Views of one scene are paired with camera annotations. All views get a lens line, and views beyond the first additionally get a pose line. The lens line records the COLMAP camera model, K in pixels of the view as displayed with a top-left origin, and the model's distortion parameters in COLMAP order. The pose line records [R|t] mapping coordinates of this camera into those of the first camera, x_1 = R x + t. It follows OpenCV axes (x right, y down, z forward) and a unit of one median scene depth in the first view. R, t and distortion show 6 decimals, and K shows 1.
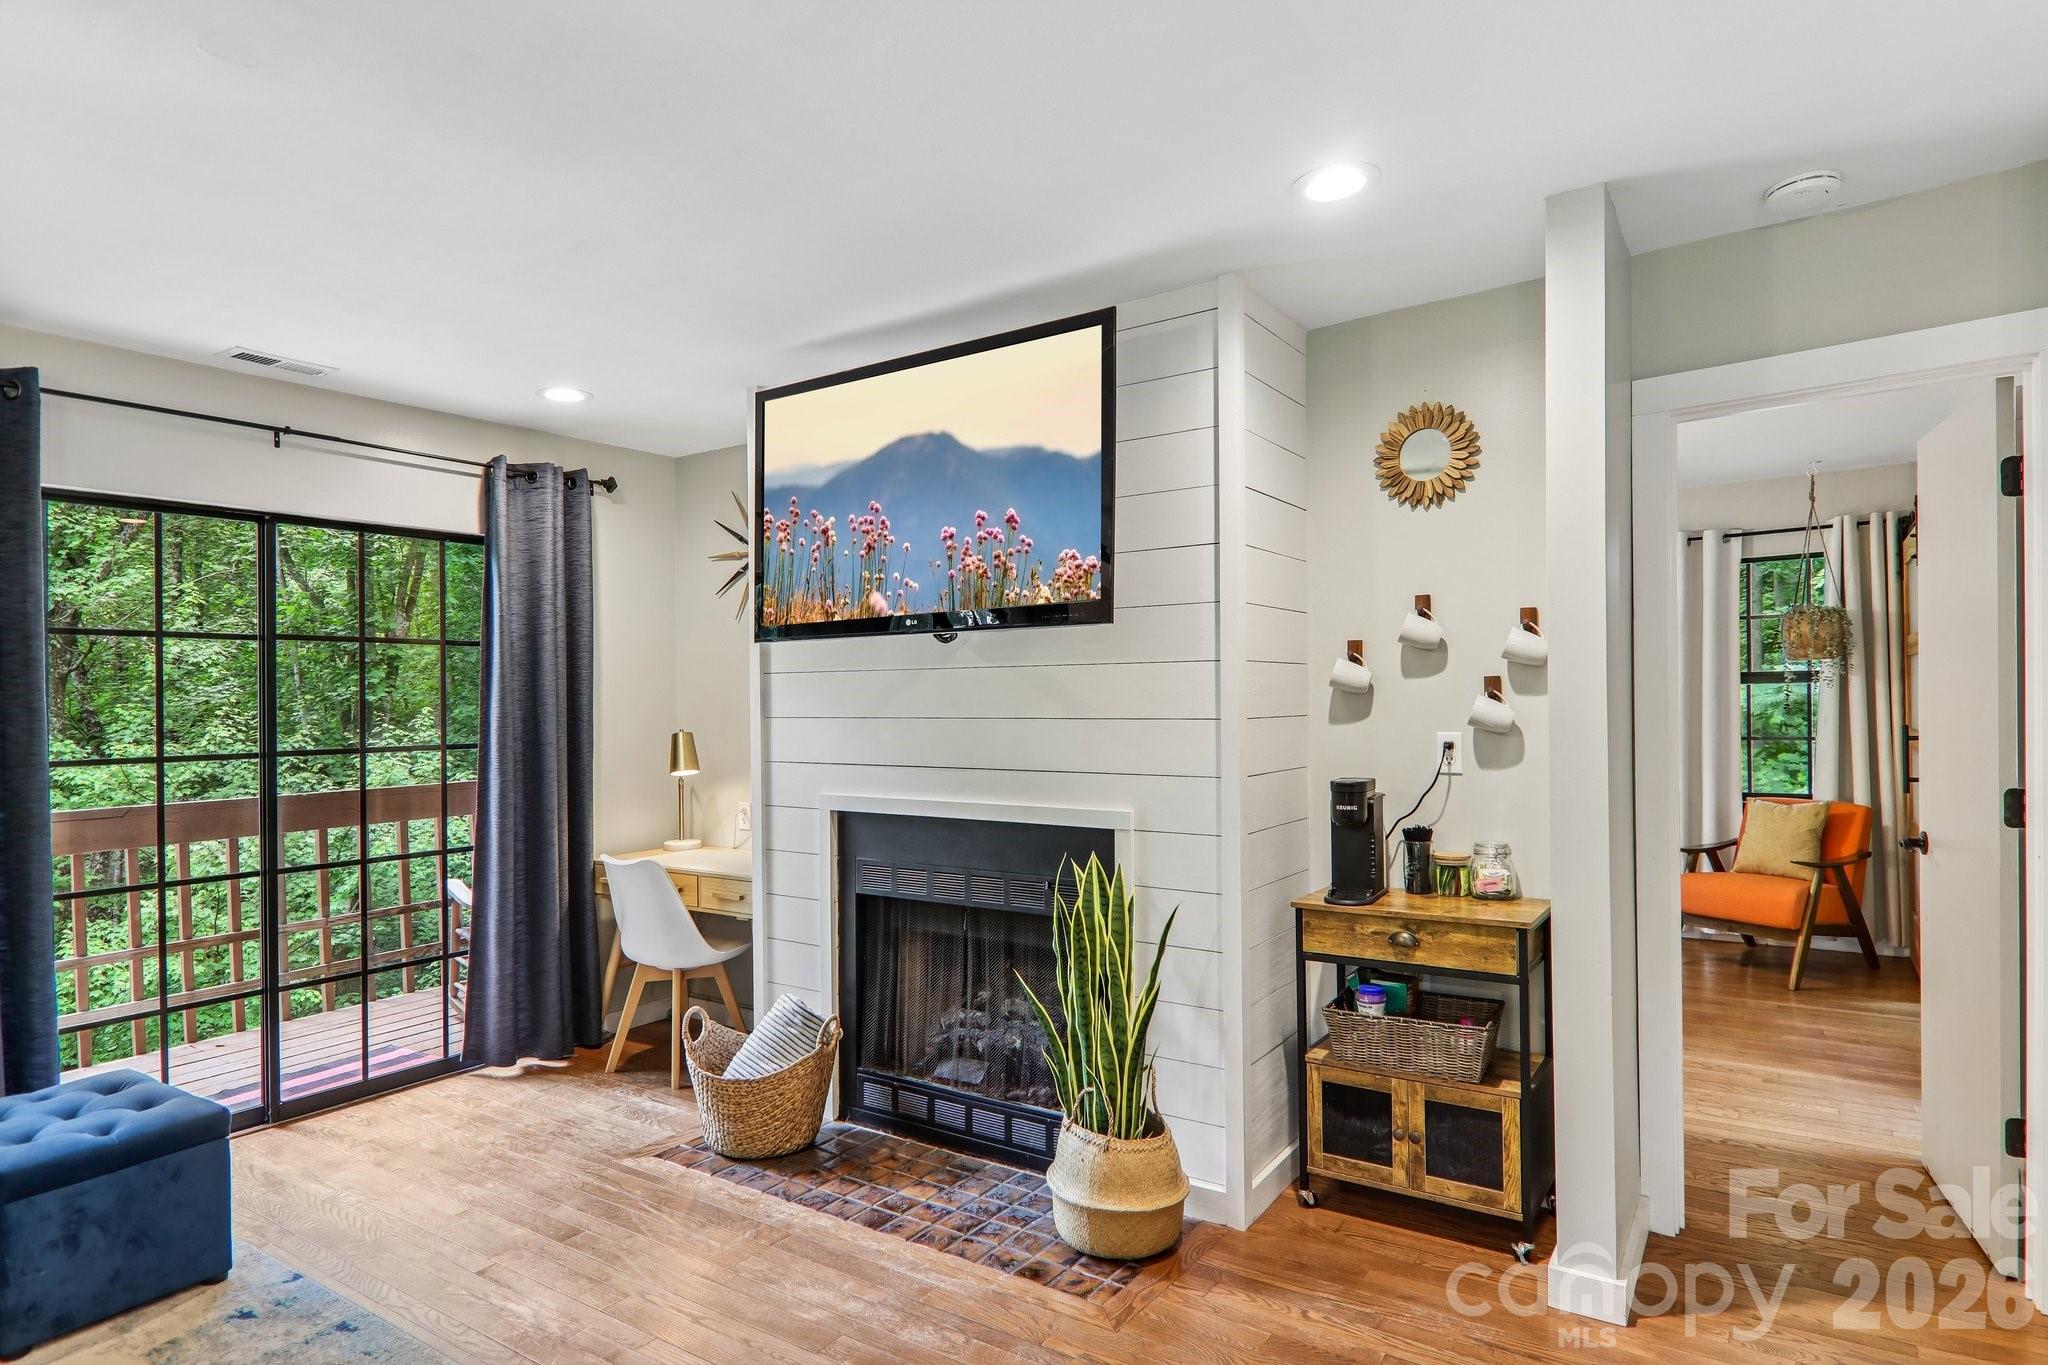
lens RADIAL K [[1143.5, 0, 1029.5], [0, 1143.5, 702.3], [0, 0, 1]] dist [0.014679, -0.016128]
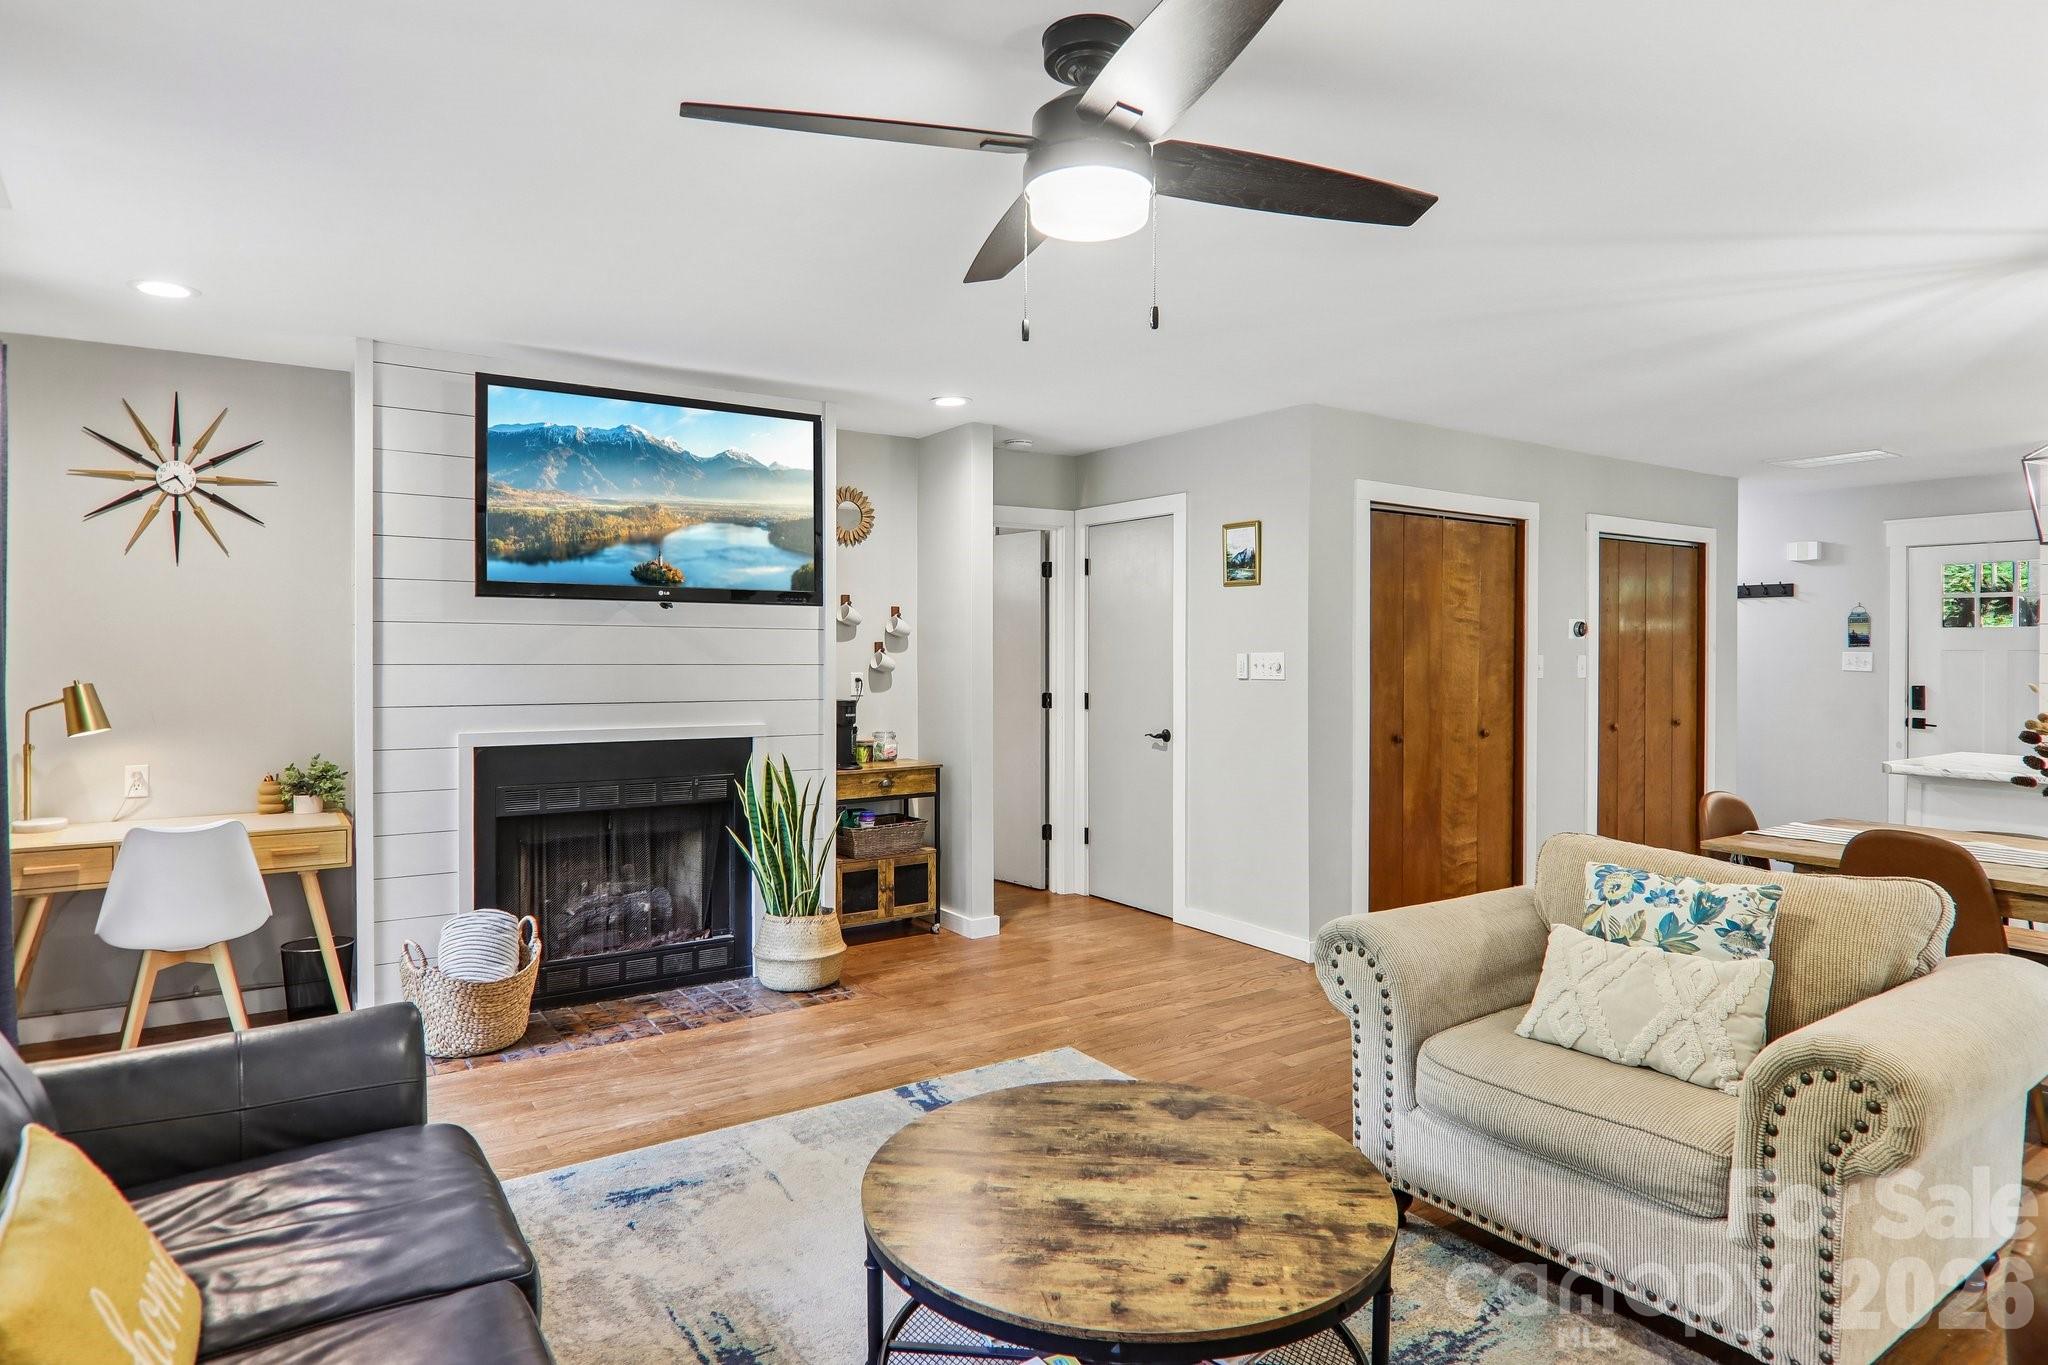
lens RADIAL K [[1153.3, 0, 1022.7], [0, 1153.3, 658.8], [0, 0, 1]] dist [0.000138, -0.022824]
pose [[0.367486, 0.005299, 0.930014, -1.080819], [-0.005514, 0.999979, -0.003519, 0.009038], [-0.930013, -0.003835, 0.367507, 0.089697]]
